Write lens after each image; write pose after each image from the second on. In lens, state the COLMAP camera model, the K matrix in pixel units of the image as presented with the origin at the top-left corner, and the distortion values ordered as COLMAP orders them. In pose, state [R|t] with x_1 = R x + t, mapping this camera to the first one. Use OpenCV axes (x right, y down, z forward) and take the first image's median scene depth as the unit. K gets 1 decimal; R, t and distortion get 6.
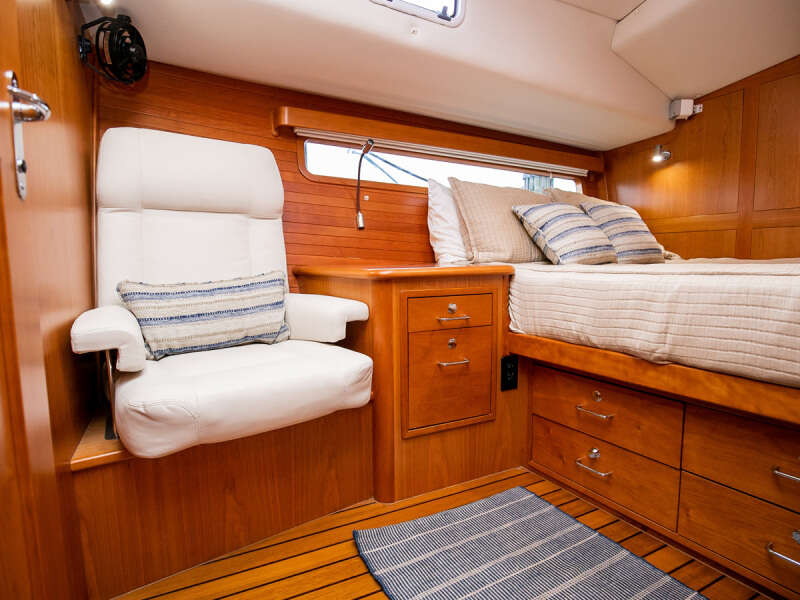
lens RADIAL K [[429.6, 0, 381.7], [0, 429.6, 298.2], [0, 0, 1]] dist [-0.026689, 0.000739]
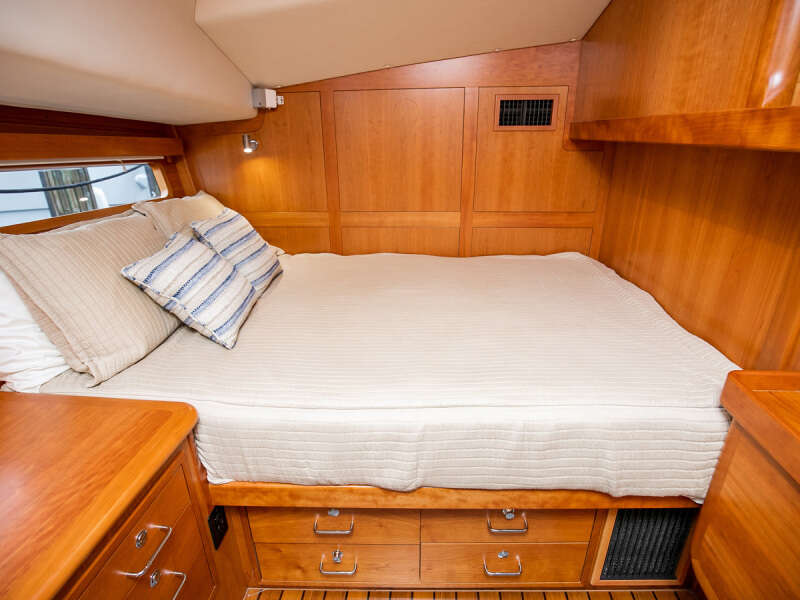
lens RADIAL K [[429.6, 0, 381.7], [0, 429.6, 298.2], [0, 0, 1]] dist [-0.026689, 0.000739]
pose [[0.521038, -0.316148, 0.792824, -0.019394], [0.111001, 0.946083, 0.304313, -0.329195], [-0.846285, -0.070554, 0.528038, 0.311258]]
